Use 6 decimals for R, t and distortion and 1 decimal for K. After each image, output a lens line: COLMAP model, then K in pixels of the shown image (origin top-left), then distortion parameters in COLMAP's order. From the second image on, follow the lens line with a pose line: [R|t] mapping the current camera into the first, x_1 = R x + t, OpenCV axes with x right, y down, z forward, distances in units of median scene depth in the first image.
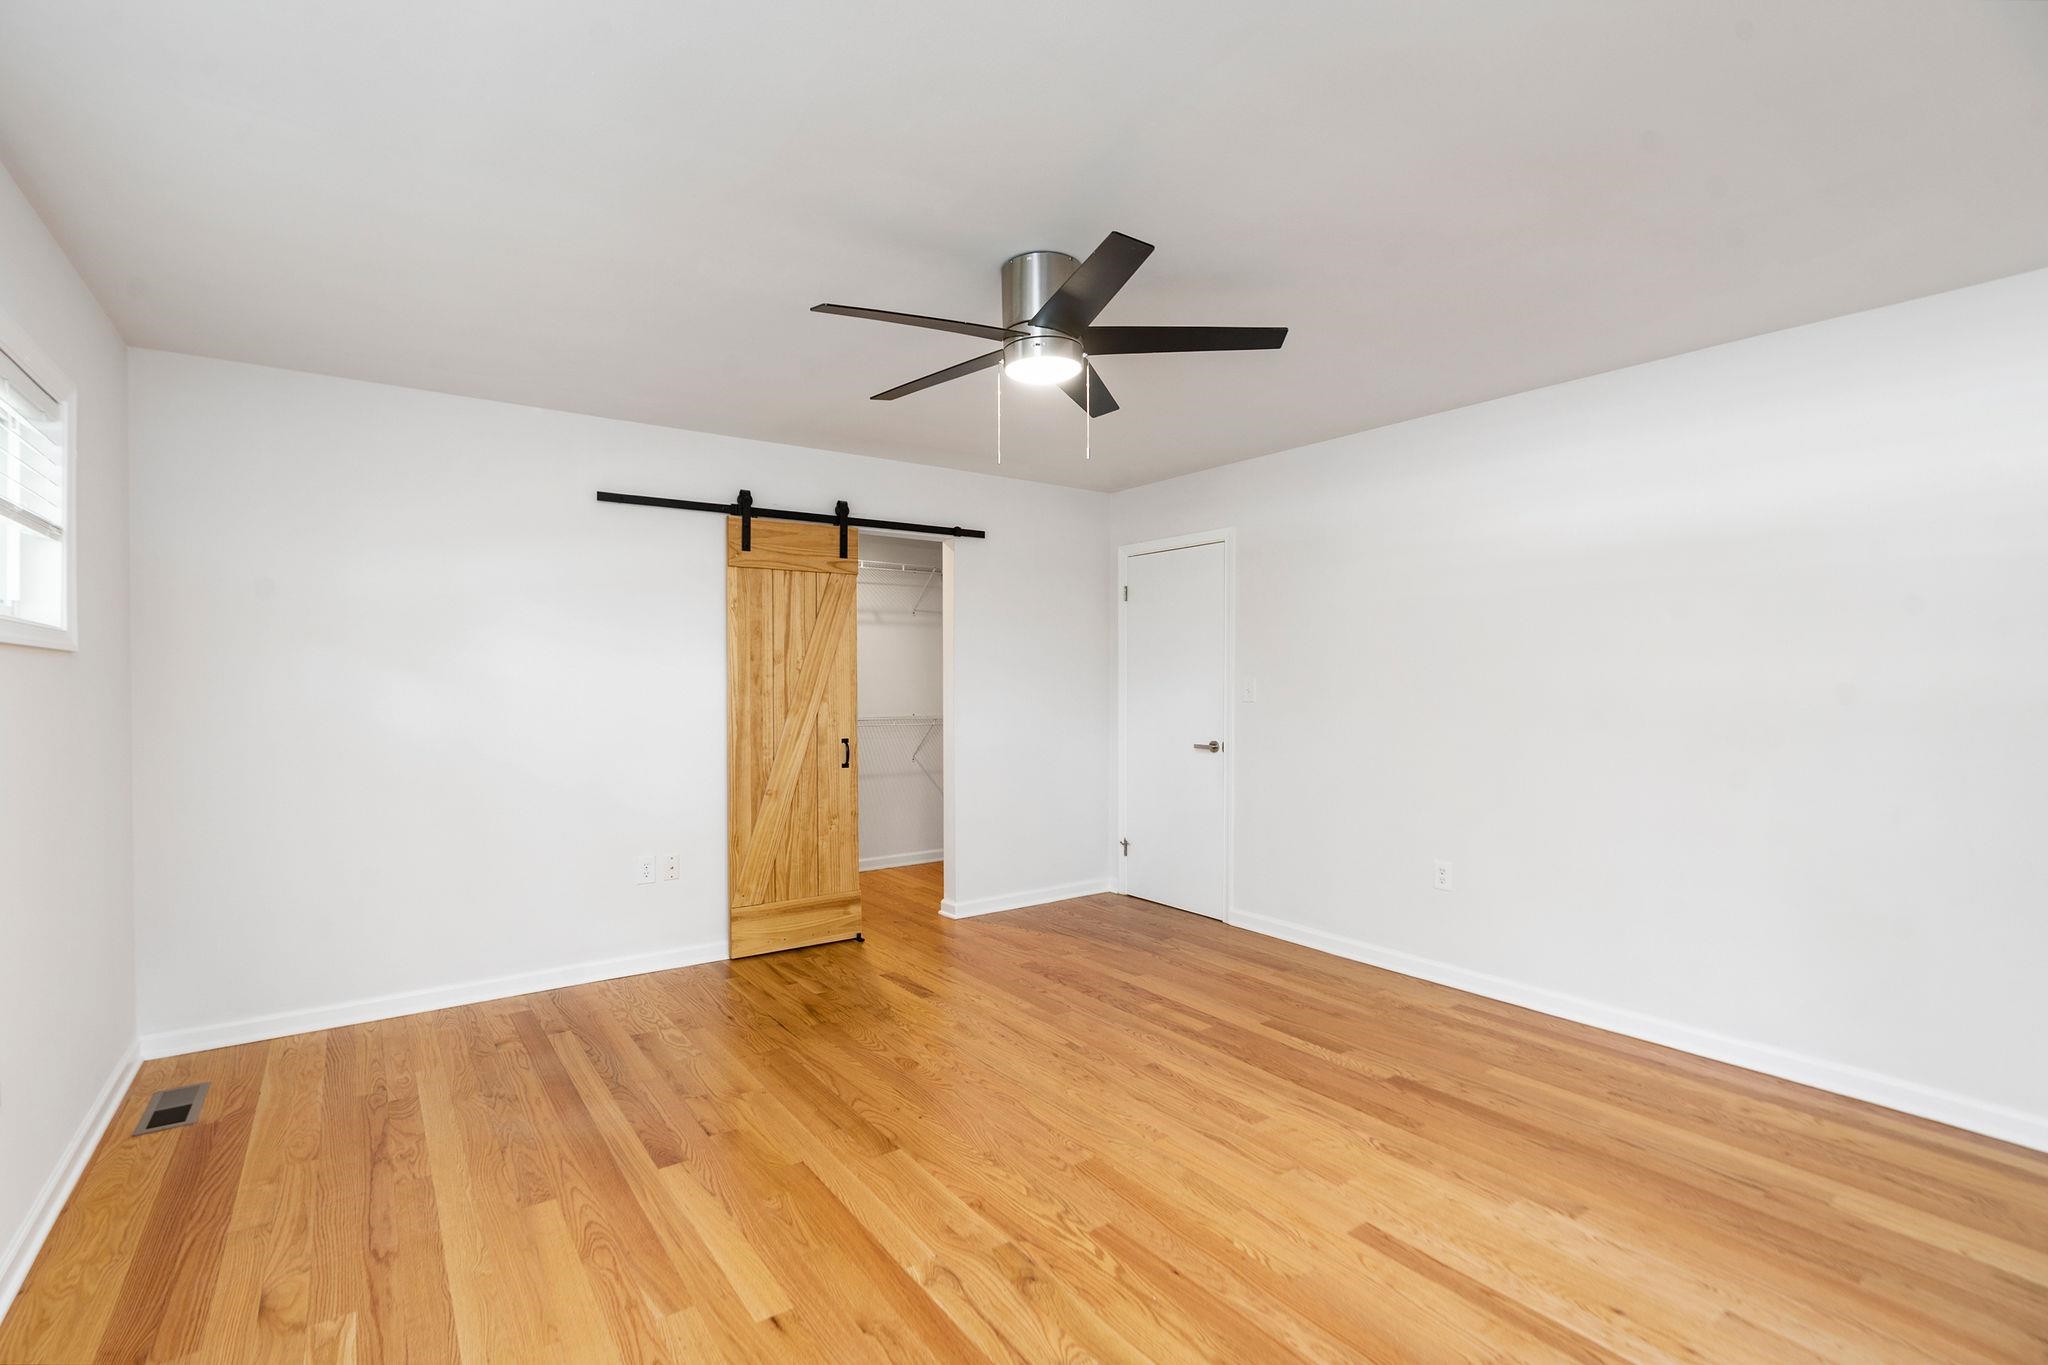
lens RADIAL K [[943.5, 0, 1024.0], [0, 943.5, 680.1], [0, 0, 1]] dist [-0.006734, 0.001894]
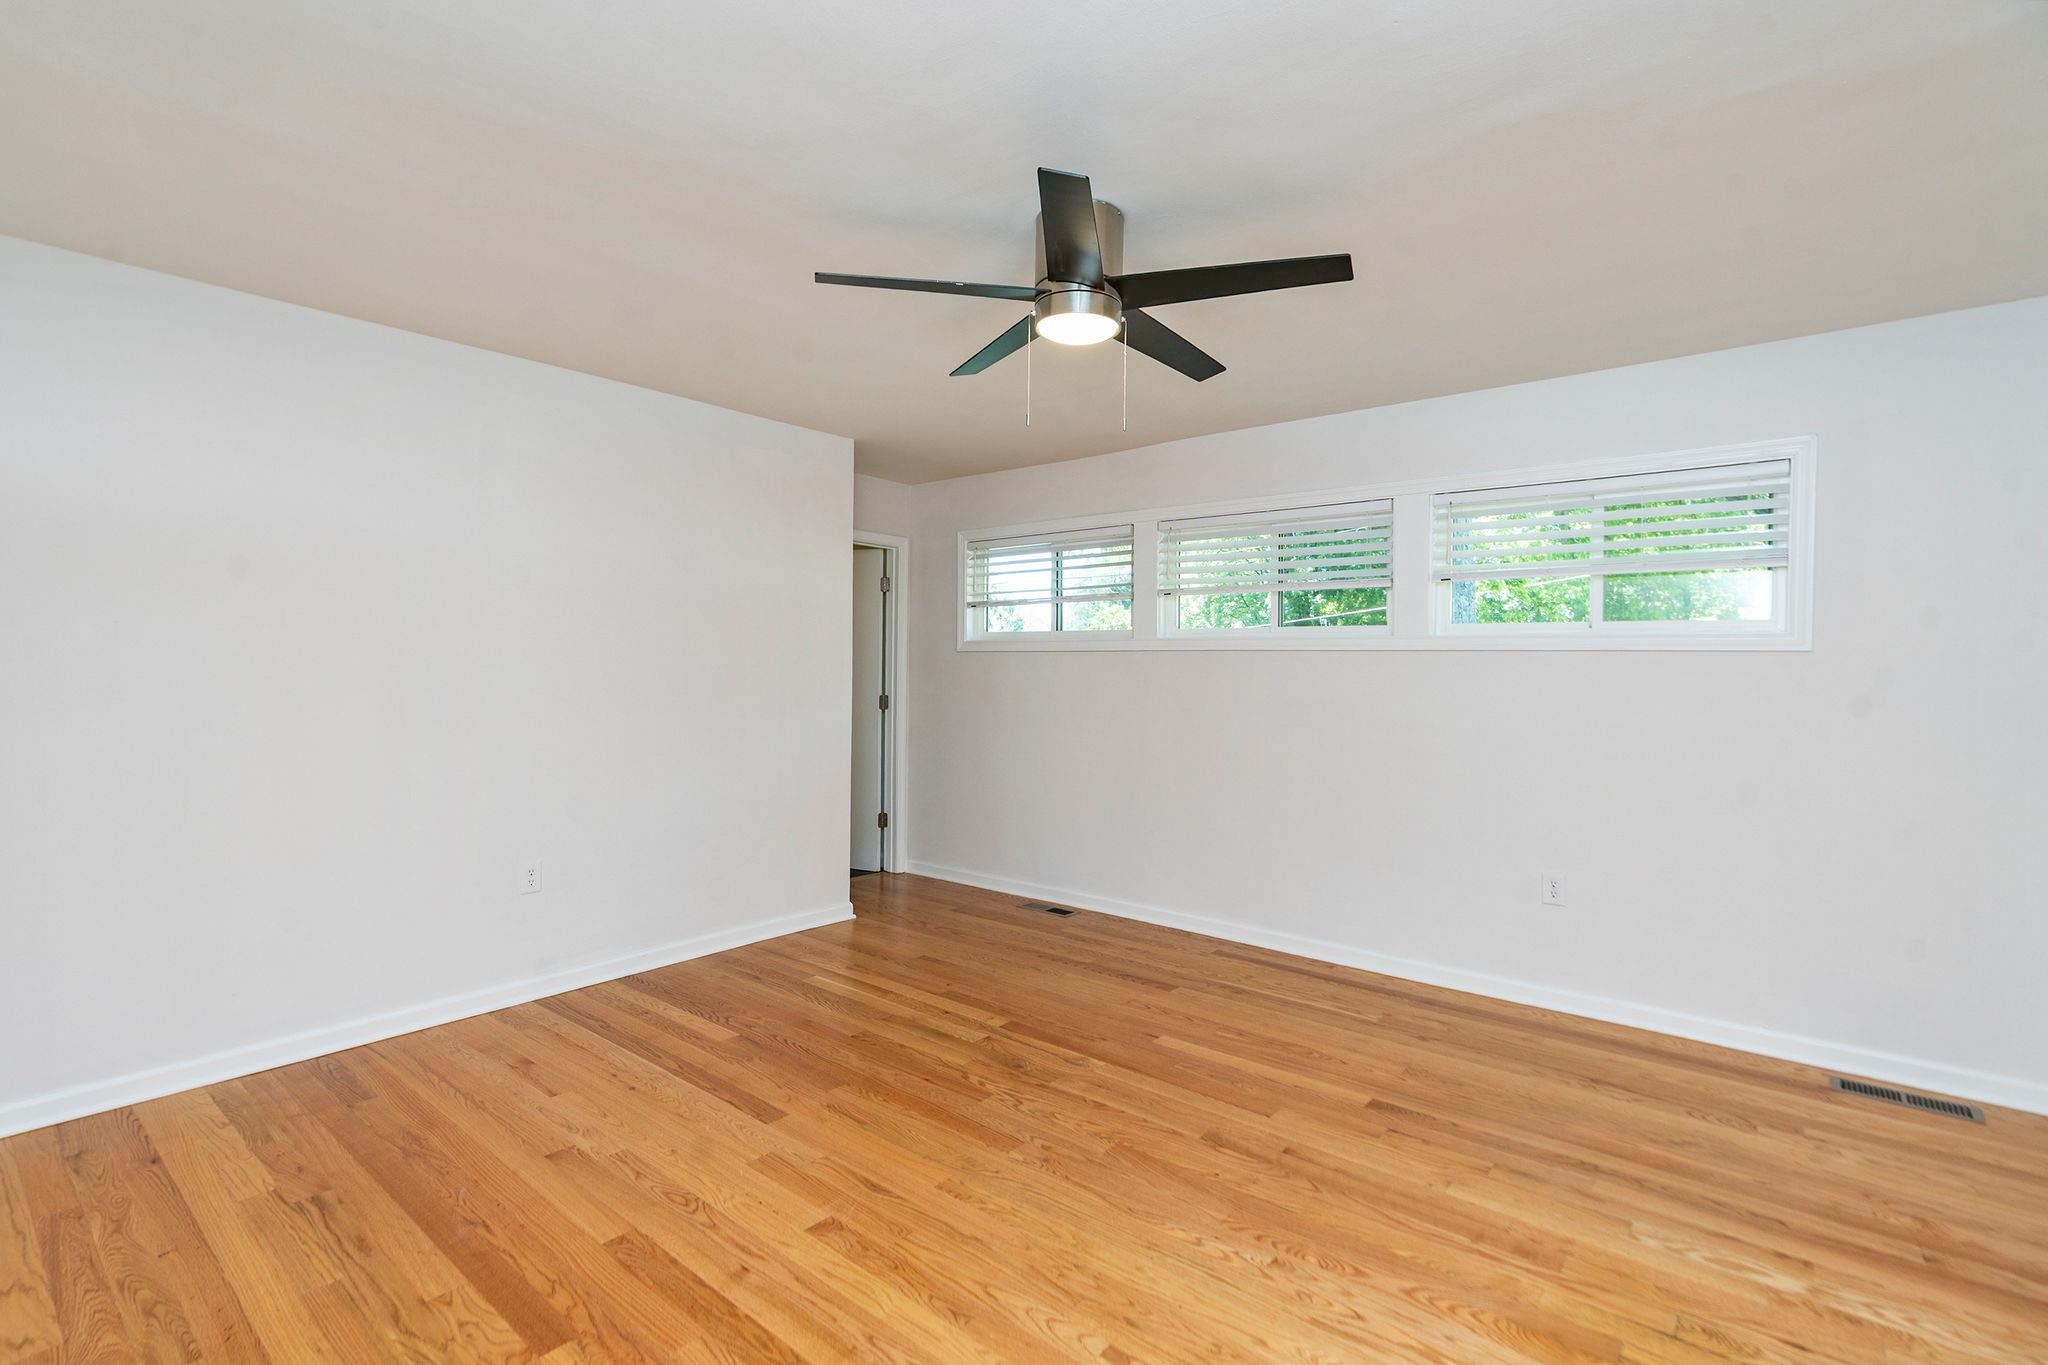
lens RADIAL K [[943.5, 0, 1024.3], [0, 943.5, 678.2], [0, 0, 1]] dist [-0.006734, 0.001894]
pose [[-0.967448, -0.008398, -0.252931, 0.300557], [-0.011283, 0.999887, 0.009958, -0.000507], [0.252819, 0.012488, -0.967433, 1.883667]]
